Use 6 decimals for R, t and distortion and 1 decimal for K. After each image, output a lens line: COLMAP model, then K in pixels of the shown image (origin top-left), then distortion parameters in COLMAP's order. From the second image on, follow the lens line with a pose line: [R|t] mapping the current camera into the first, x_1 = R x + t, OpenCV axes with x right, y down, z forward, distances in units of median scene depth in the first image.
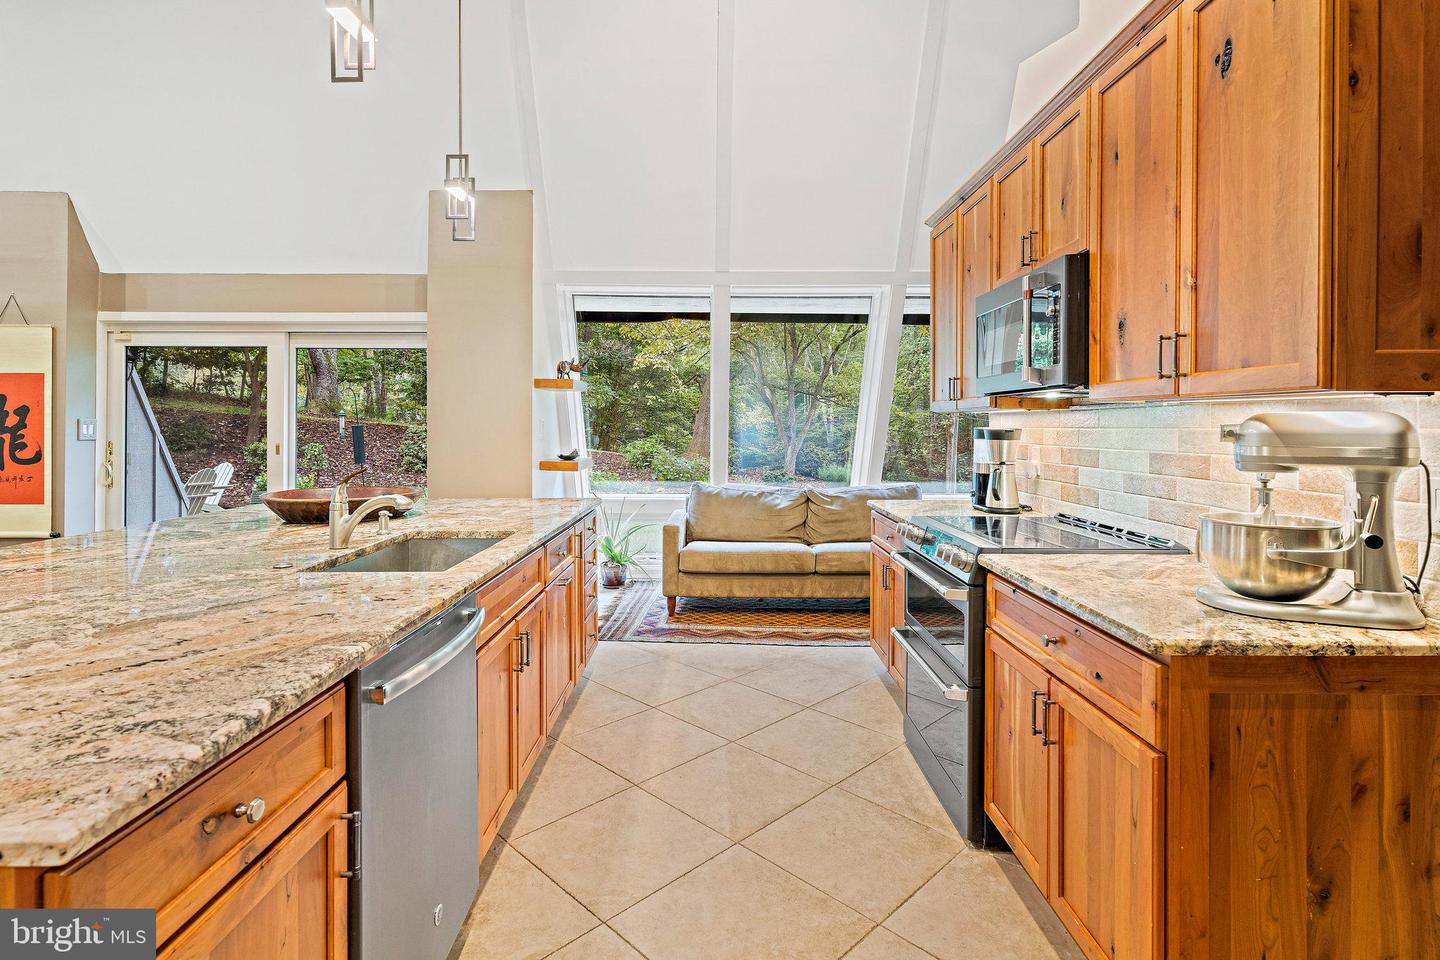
lens RADIAL K [[701.9, 0, 723.0], [0, 701.9, 427.1], [0, 0, 1]] dist [0.005612, 0.000189]
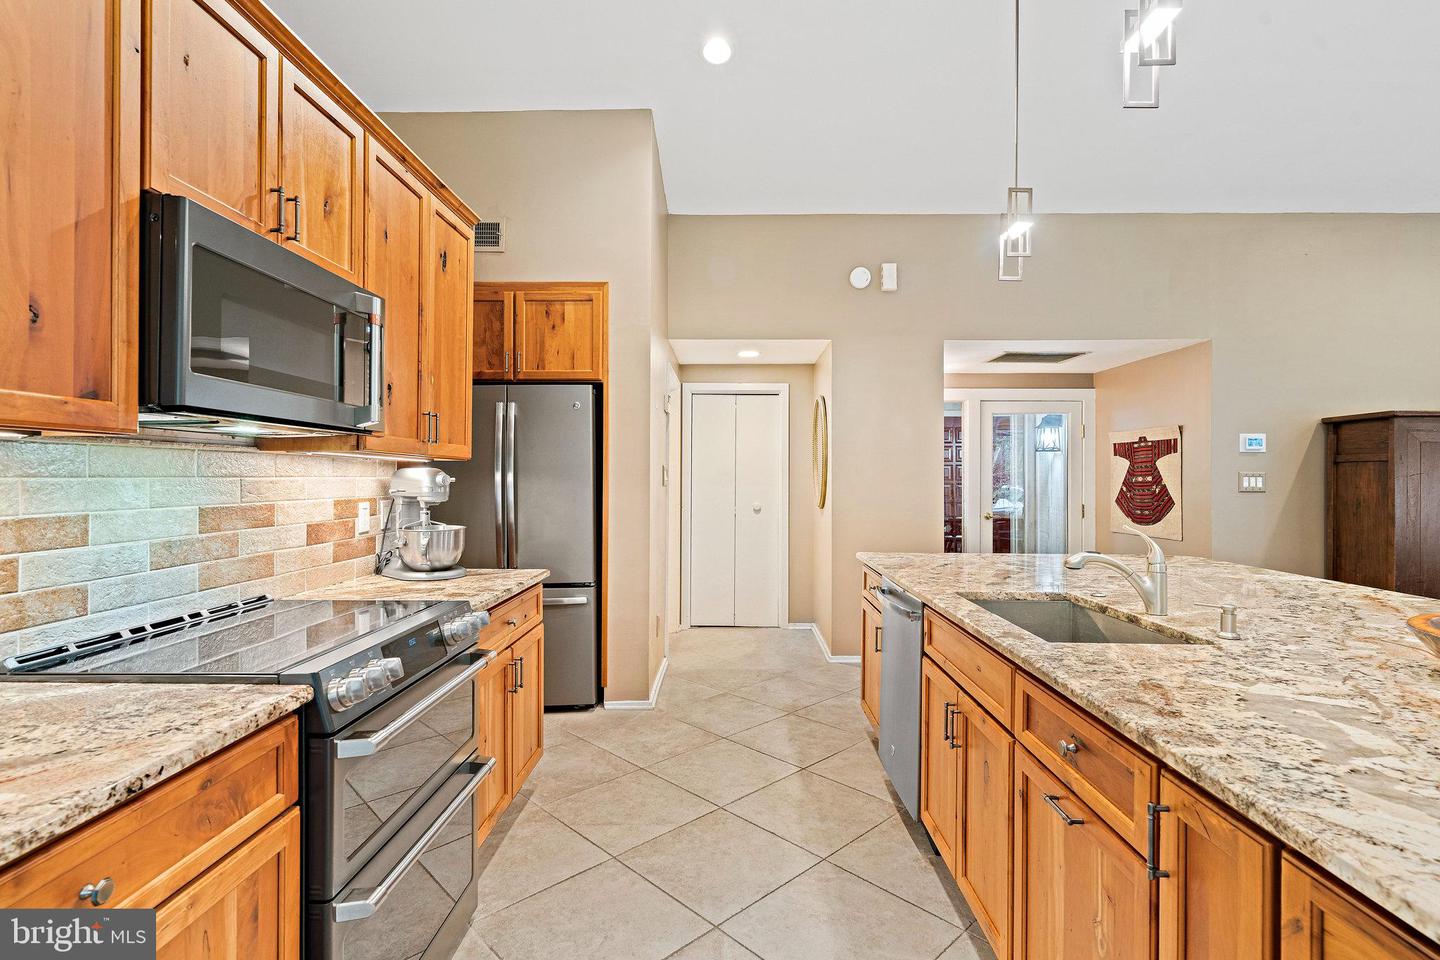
lens RADIAL K [[701.9, 0, 720.1], [0, 701.9, 474.2], [0, 0, 1]] dist [0.005612, 0.000189]
pose [[-0.998907, -0.002549, 0.046677, -0.033355], [-0.002713, 0.999990, -0.003453, -0.001589], [-0.046668, -0.003576, -0.998904, 2.193562]]
